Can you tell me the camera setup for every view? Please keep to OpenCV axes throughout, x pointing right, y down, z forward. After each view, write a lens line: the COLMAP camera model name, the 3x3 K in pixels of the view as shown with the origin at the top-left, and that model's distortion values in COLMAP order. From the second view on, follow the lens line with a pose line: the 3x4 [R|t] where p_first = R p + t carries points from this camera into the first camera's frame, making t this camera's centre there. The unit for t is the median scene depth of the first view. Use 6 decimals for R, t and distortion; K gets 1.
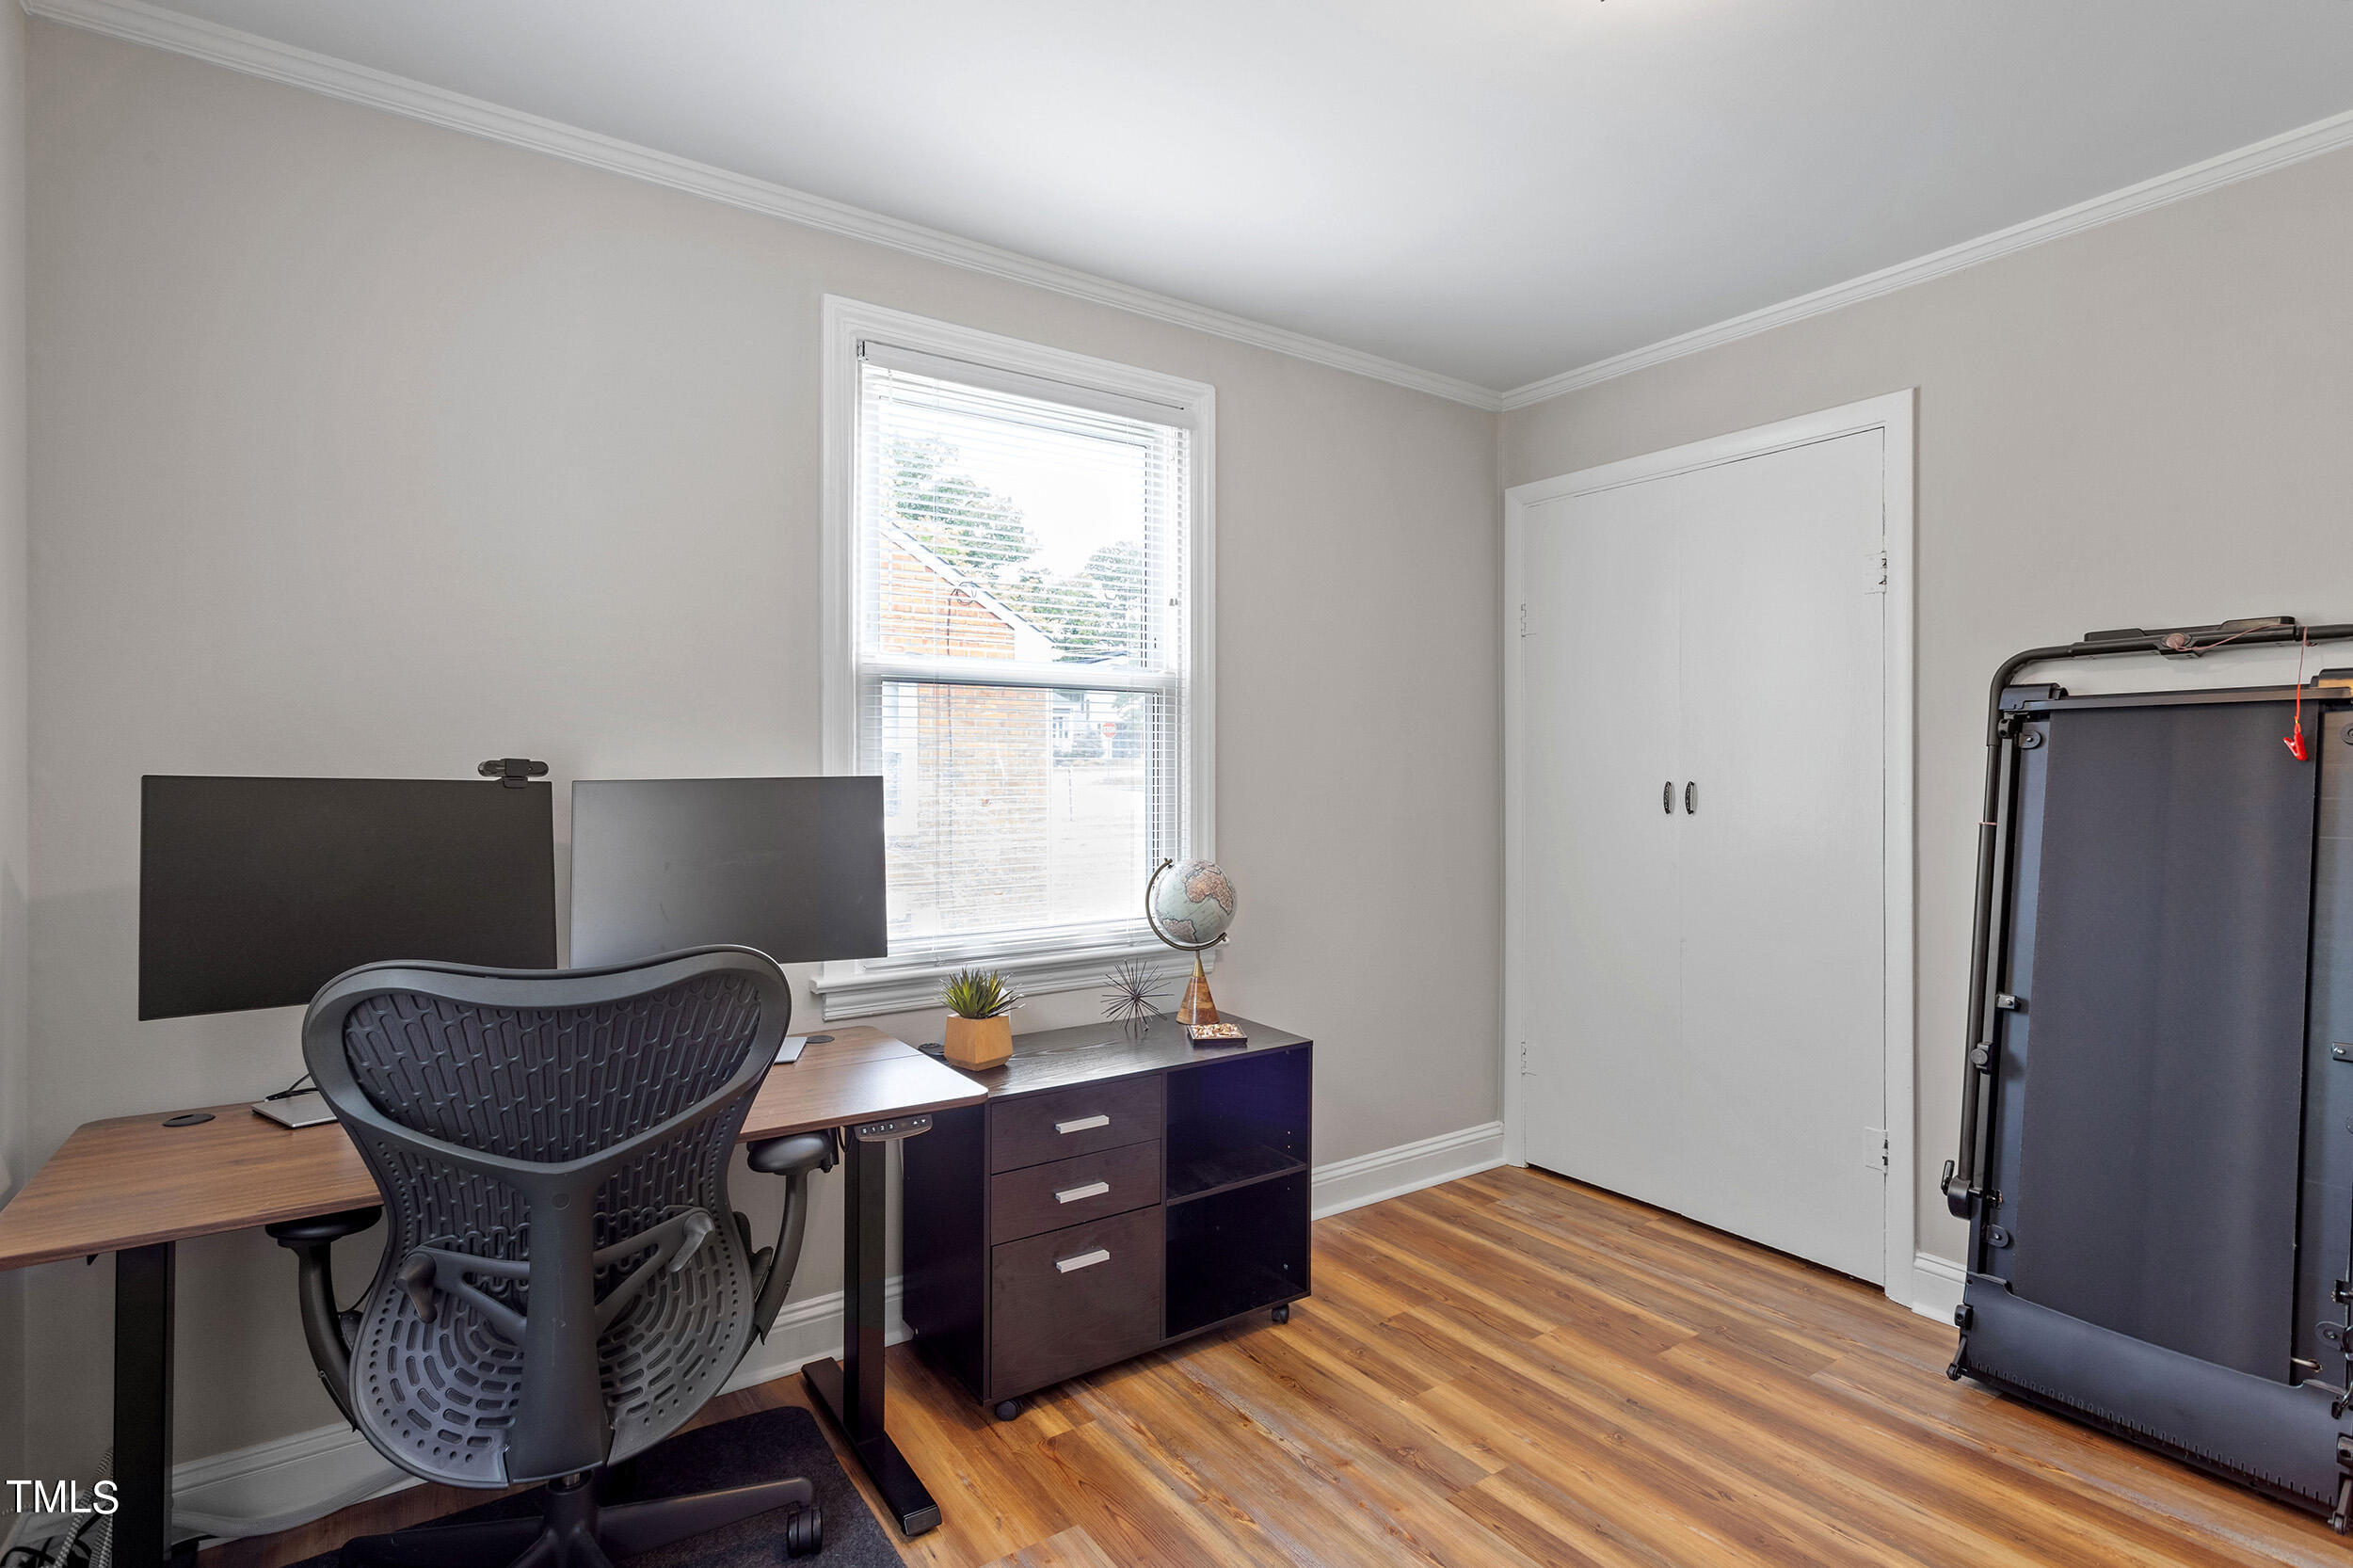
lens RADIAL K [[1158.9, 0, 1099.5], [0, 1158.9, 763.4], [0, 0, 1]] dist [0.006153, -0.000985]
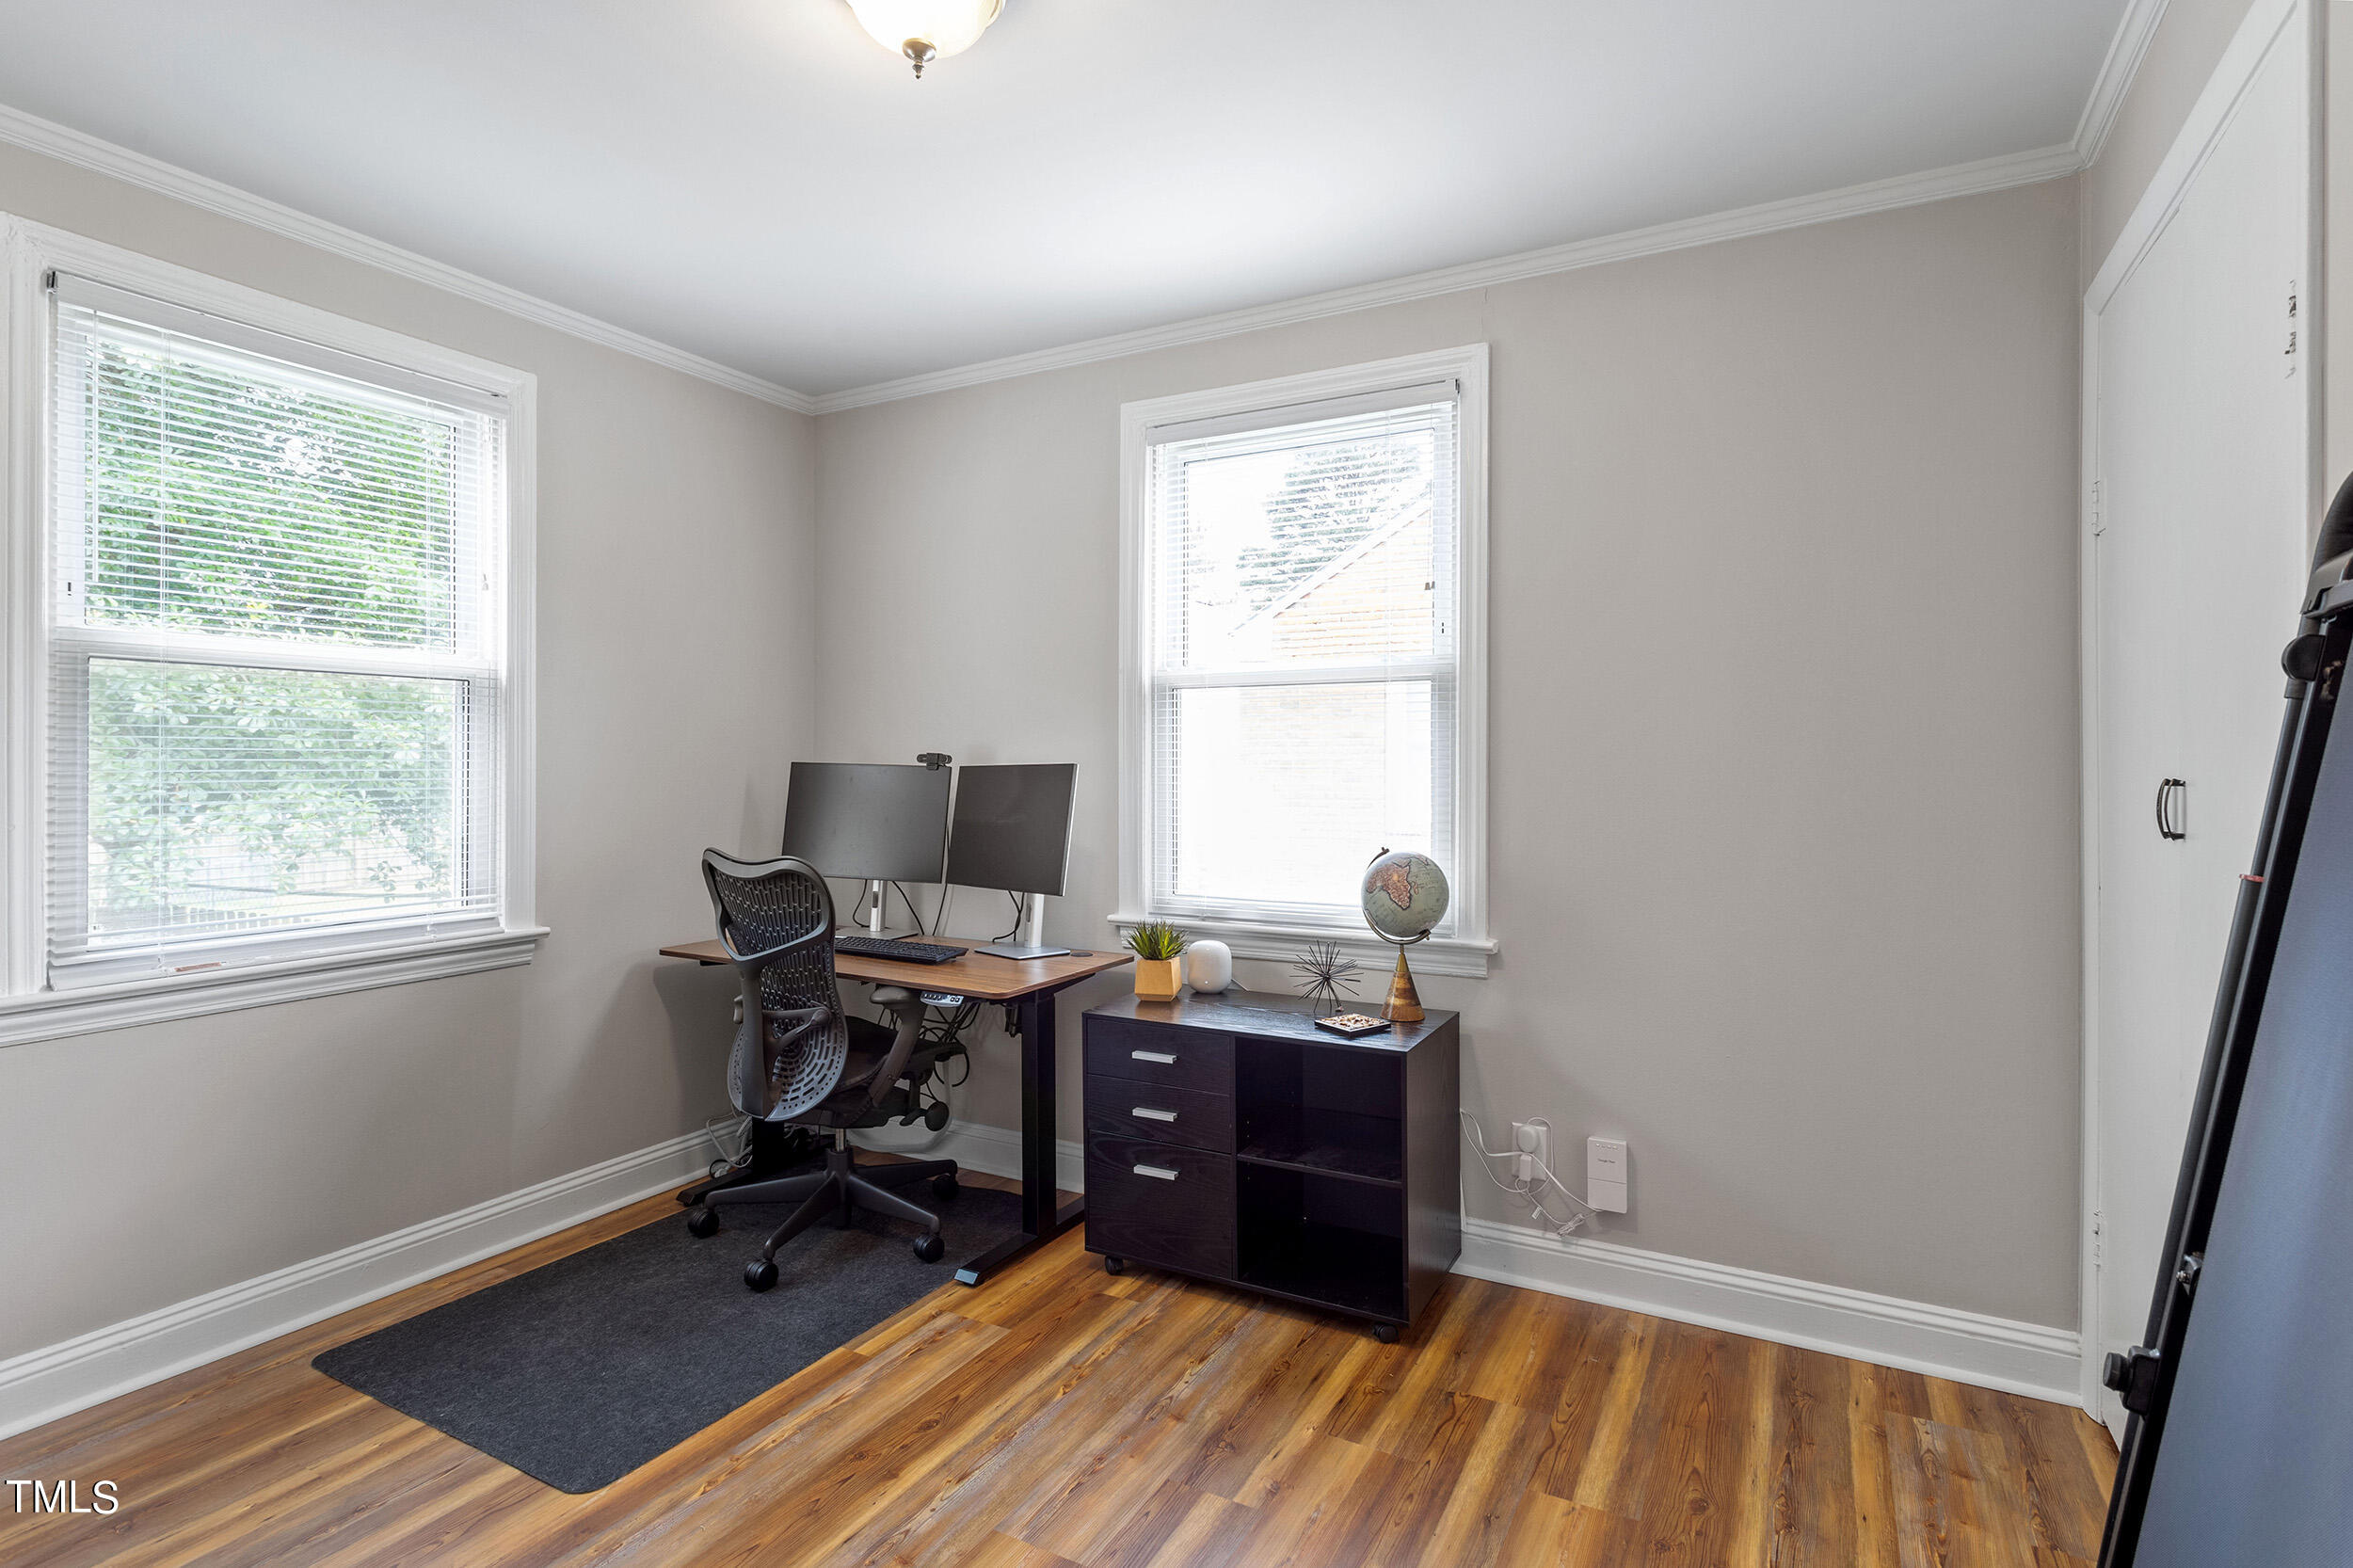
lens RADIAL K [[1158.9, 0, 1205.7], [0, 1158.9, 750.8], [0, 0, 1]] dist [0.006153, -0.000985]
pose [[0.471854, -0.005694, -0.881658, 1.023441], [0.005886, 0.999977, -0.003308, 0.000445], [0.881657, -0.003629, 0.471877, 0.467147]]
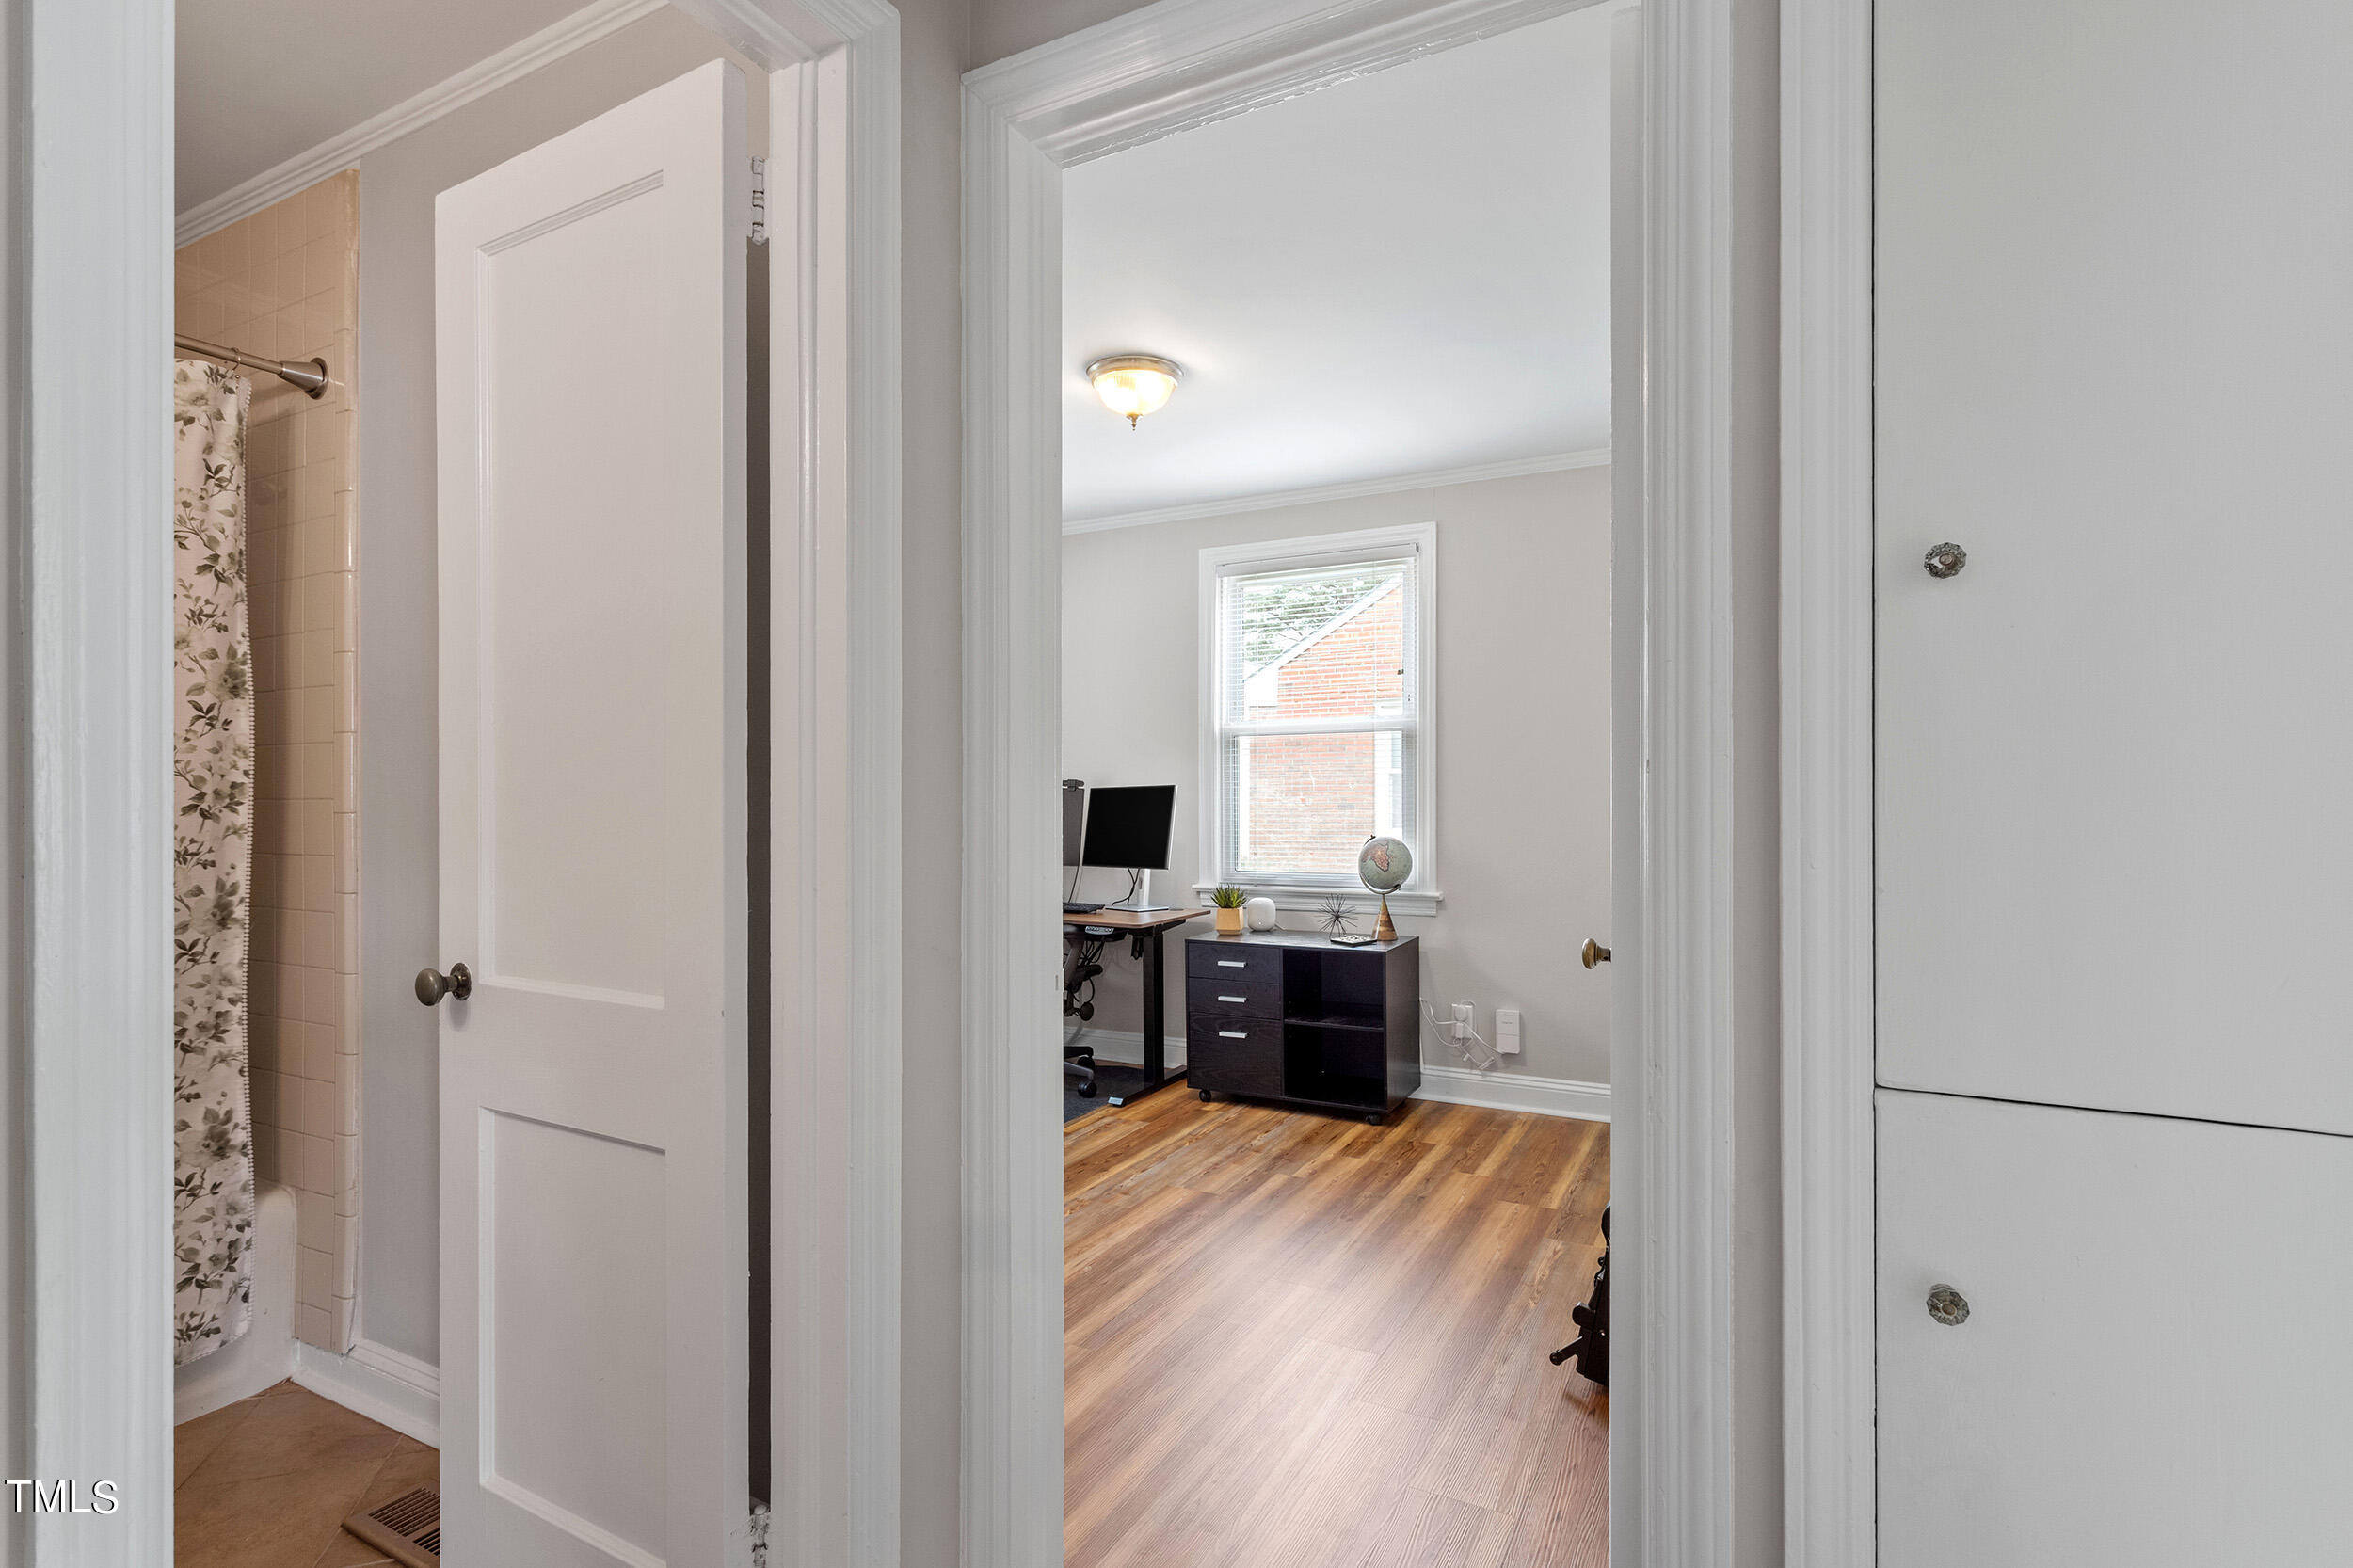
lens RADIAL K [[1158.9, 0, 1190.5], [0, 1158.9, 788.1], [0, 0, 1]] dist [0.006153, -0.000985]
pose [[0.469435, -0.003812, -0.882959, 1.606299], [0.008911, 0.999960, 0.000421, 0.013780], [0.882922, -0.008066, 0.469450, 0.029316]]
